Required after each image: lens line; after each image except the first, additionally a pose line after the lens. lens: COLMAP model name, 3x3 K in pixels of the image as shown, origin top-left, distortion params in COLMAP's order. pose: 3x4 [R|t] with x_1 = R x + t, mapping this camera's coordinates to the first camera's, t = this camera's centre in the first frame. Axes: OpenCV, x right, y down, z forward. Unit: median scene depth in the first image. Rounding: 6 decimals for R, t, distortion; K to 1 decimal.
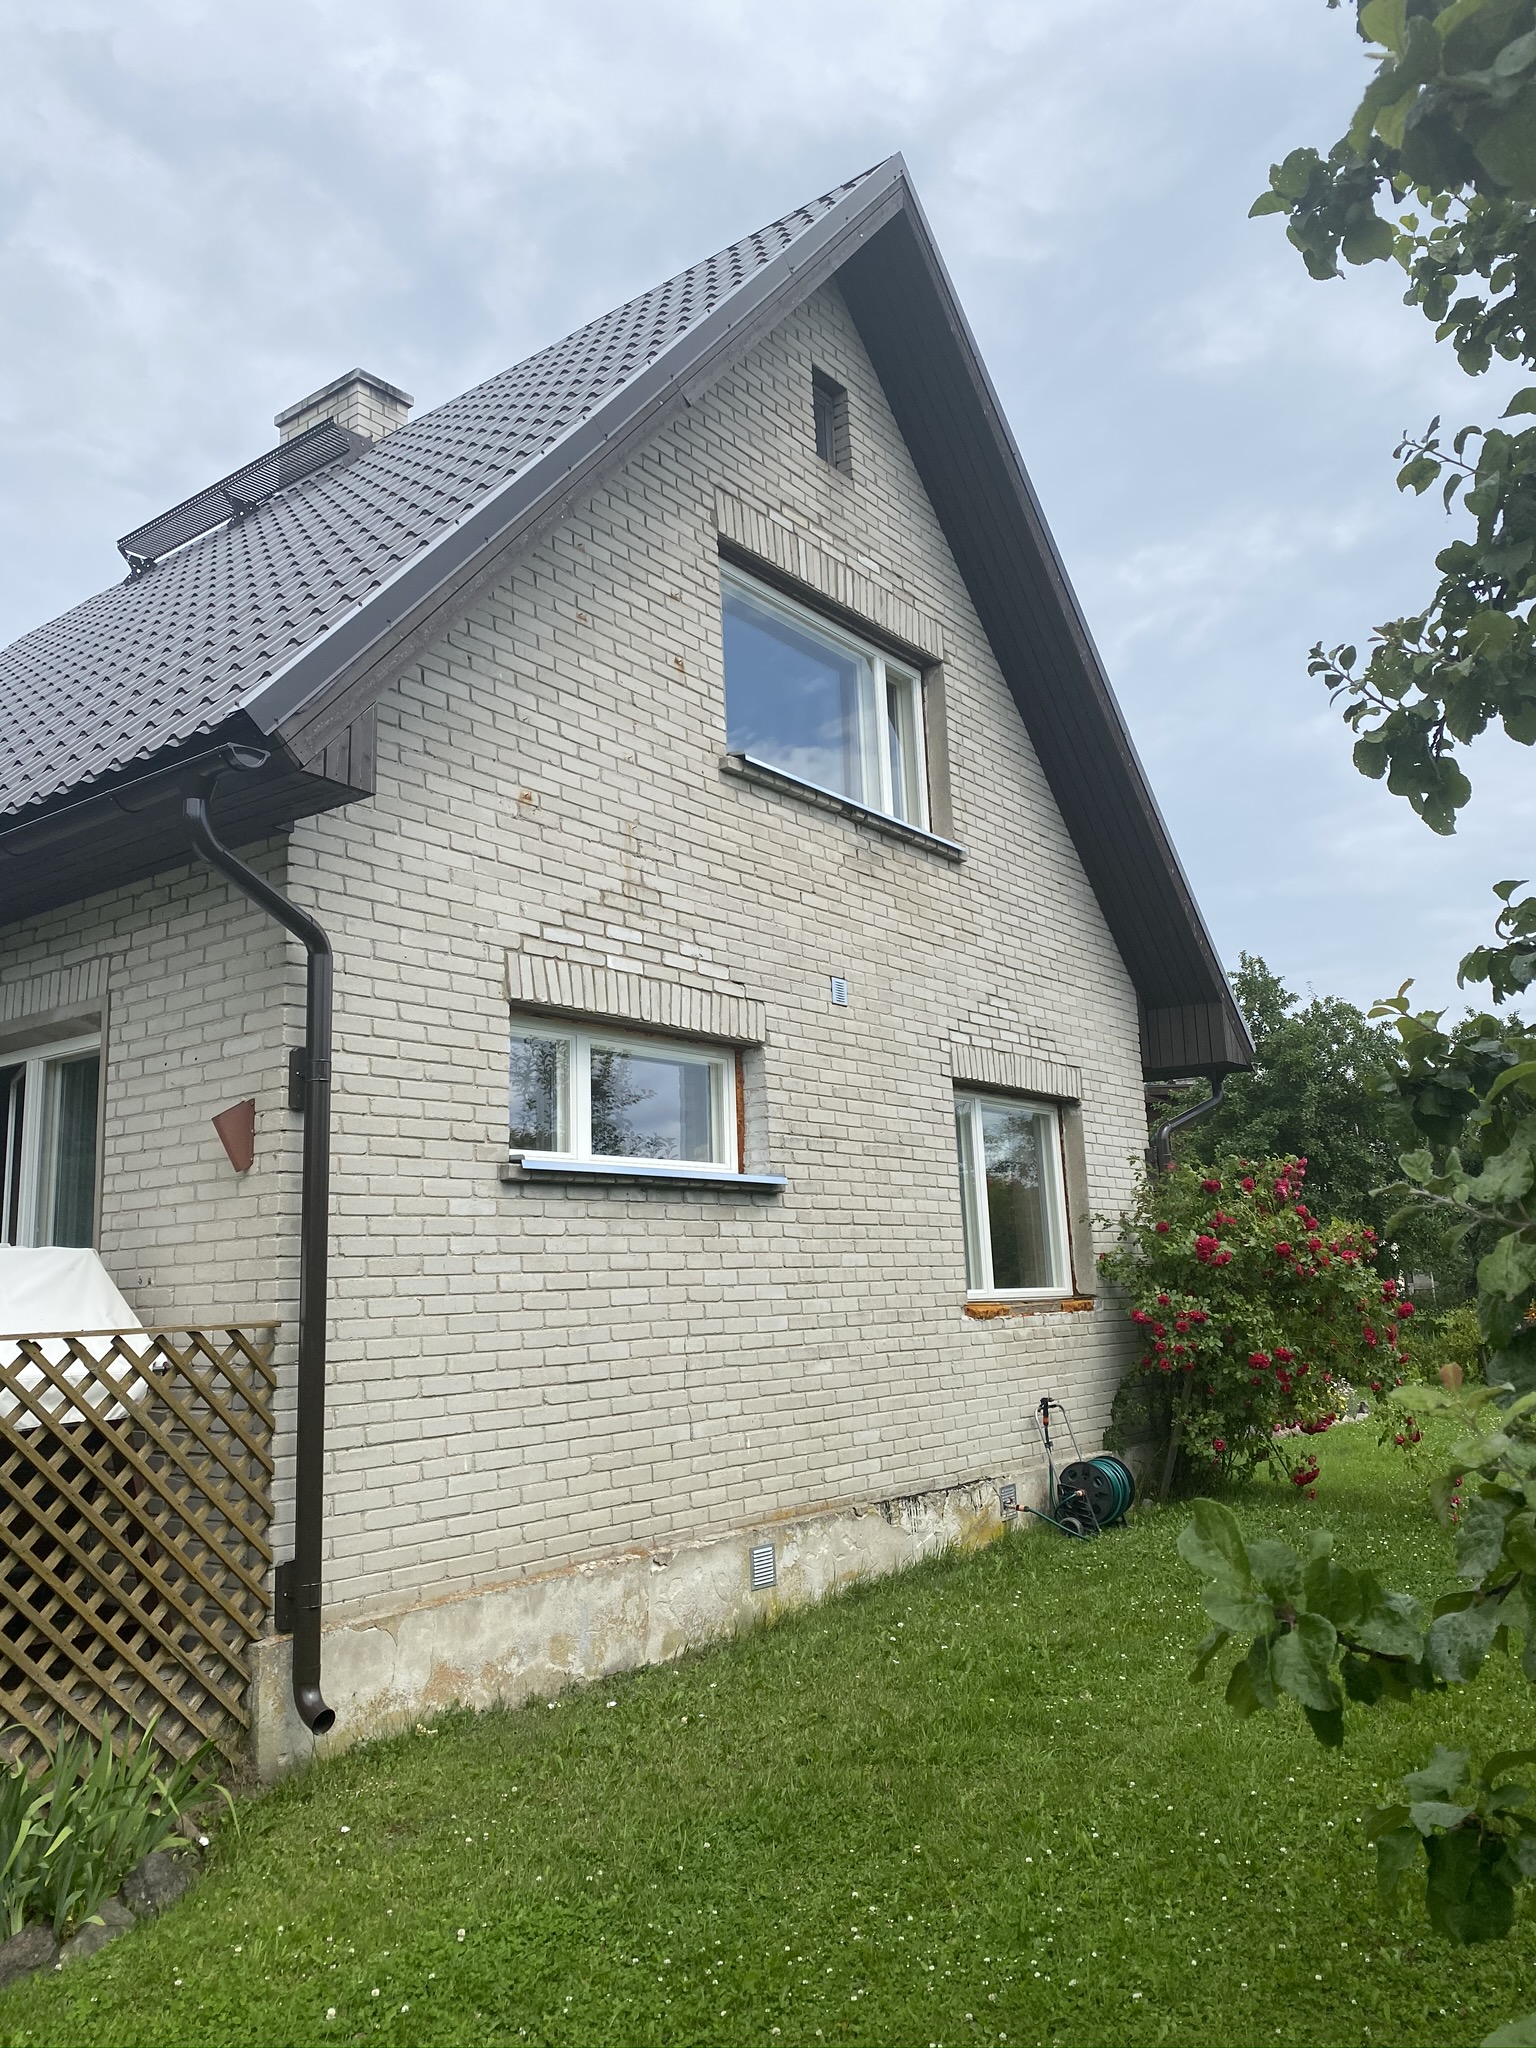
lens RADIAL K [[1548.3, 0, 767.3], [0, 1548.3, 1021.2], [0, 0, 1]] dist [-0.000142, -0.000026]
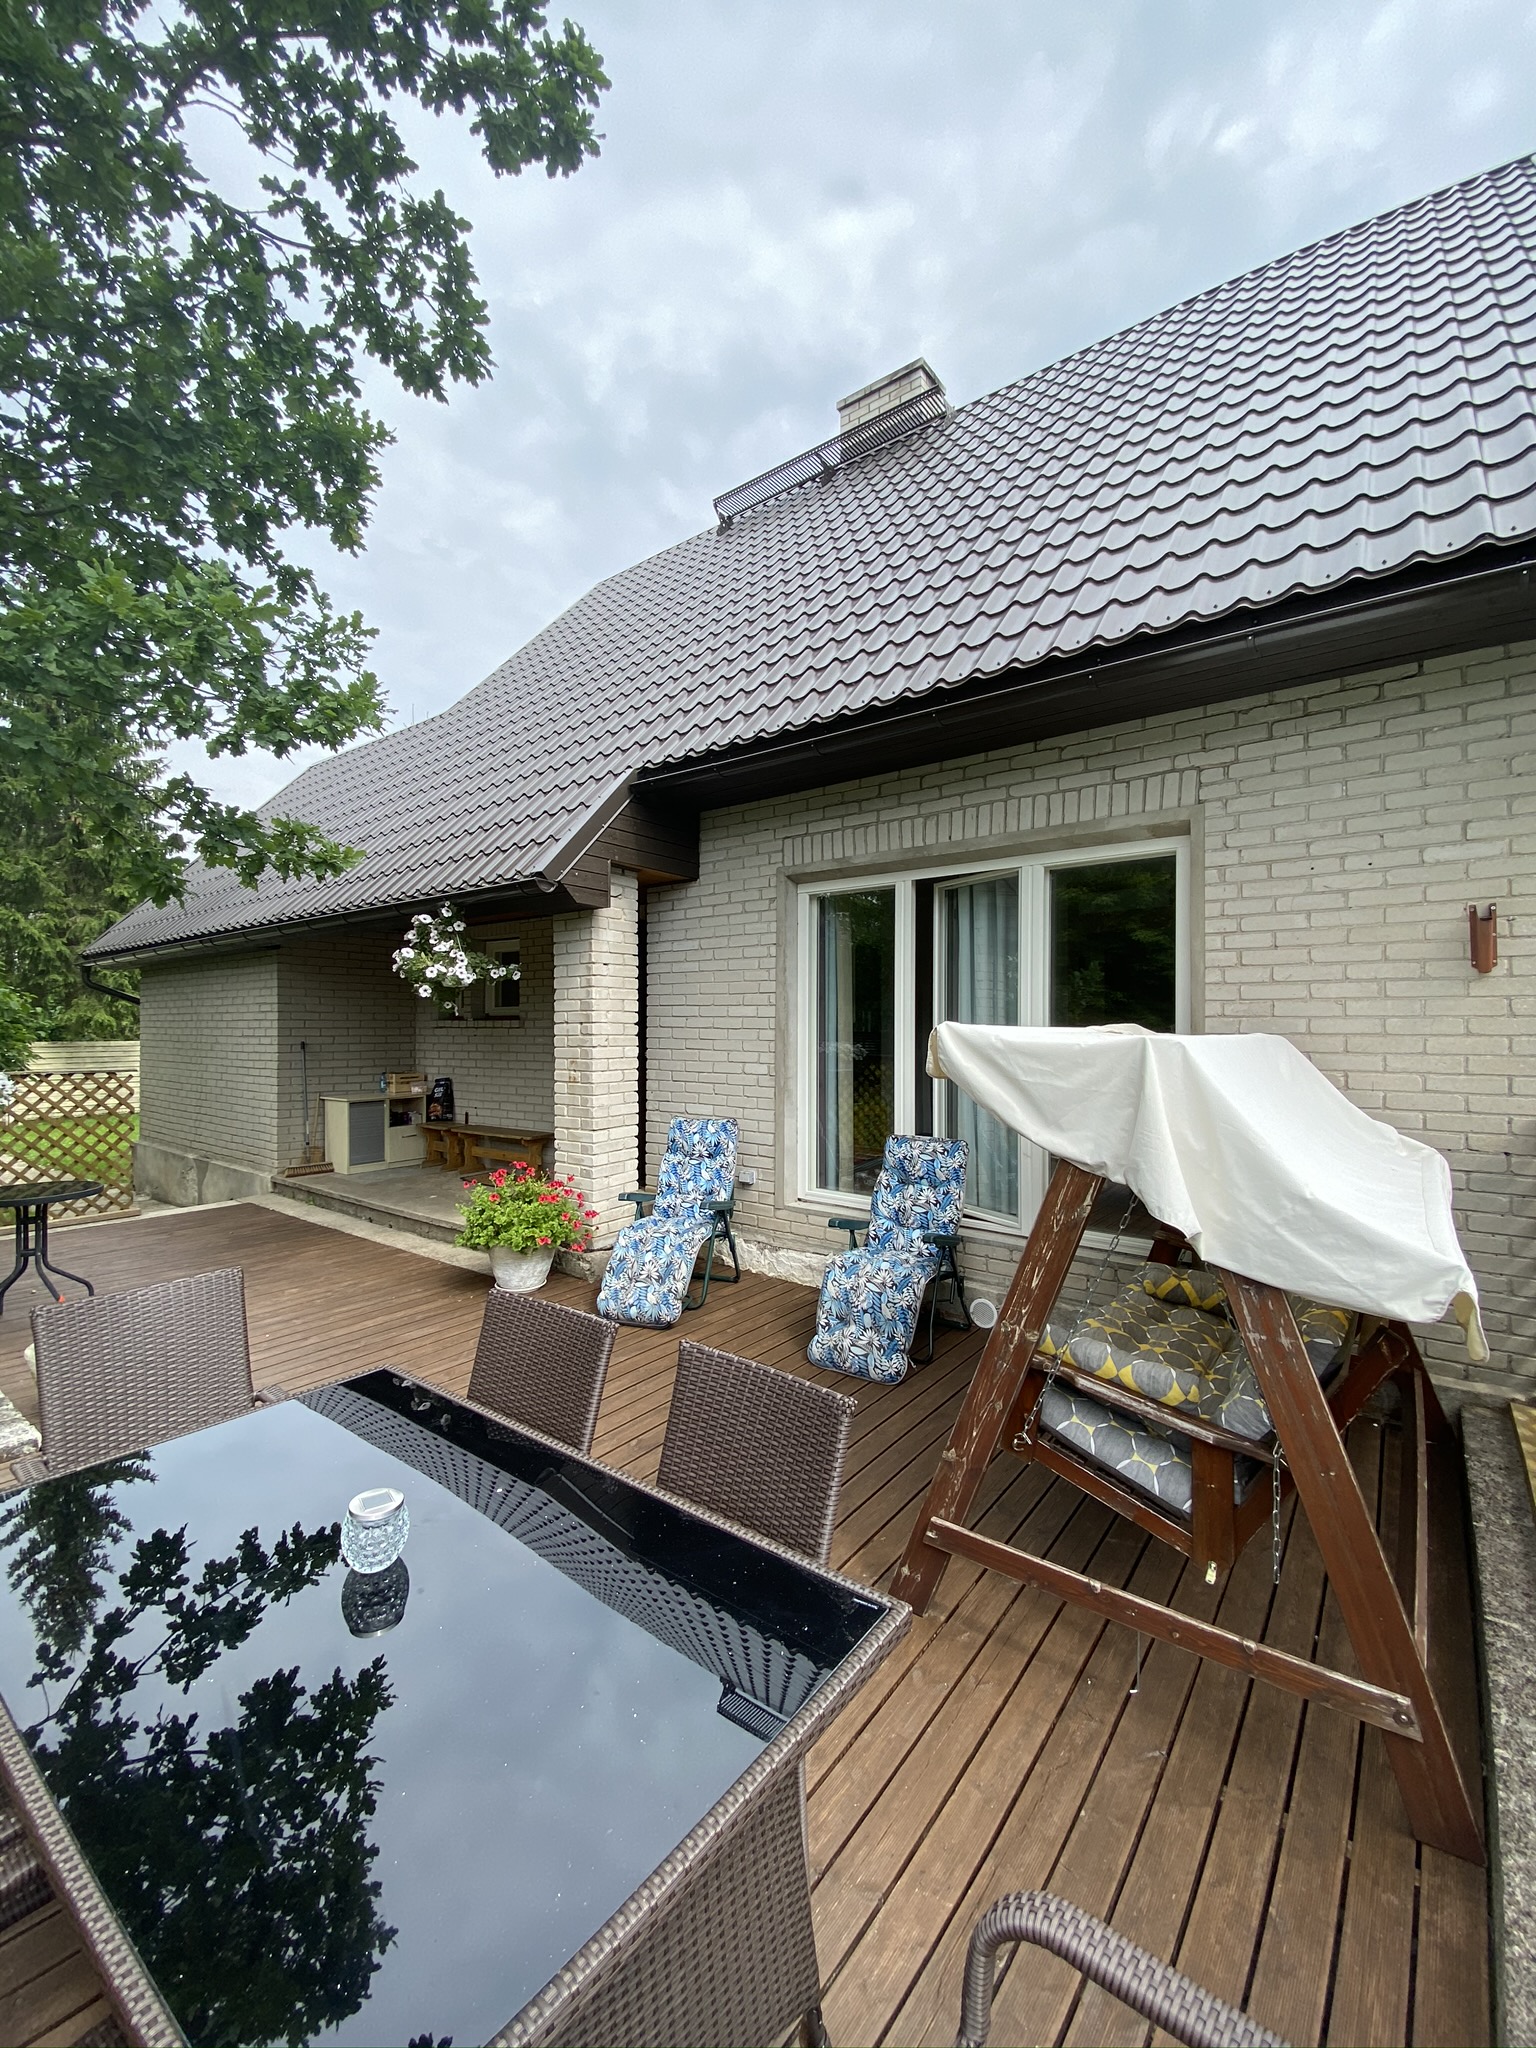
lens RADIAL K [[834.5, 0, 771.4], [0, 834.5, 1023.4], [0, 0, 1]] dist [-0.000356, -0.000012]
pose [[0.999117, 0.039794, -0.013511, -0.717332], [-0.036818, 0.983855, 0.175142, 0.043781], [0.020263, -0.174490, 0.984451, 0.375565]]
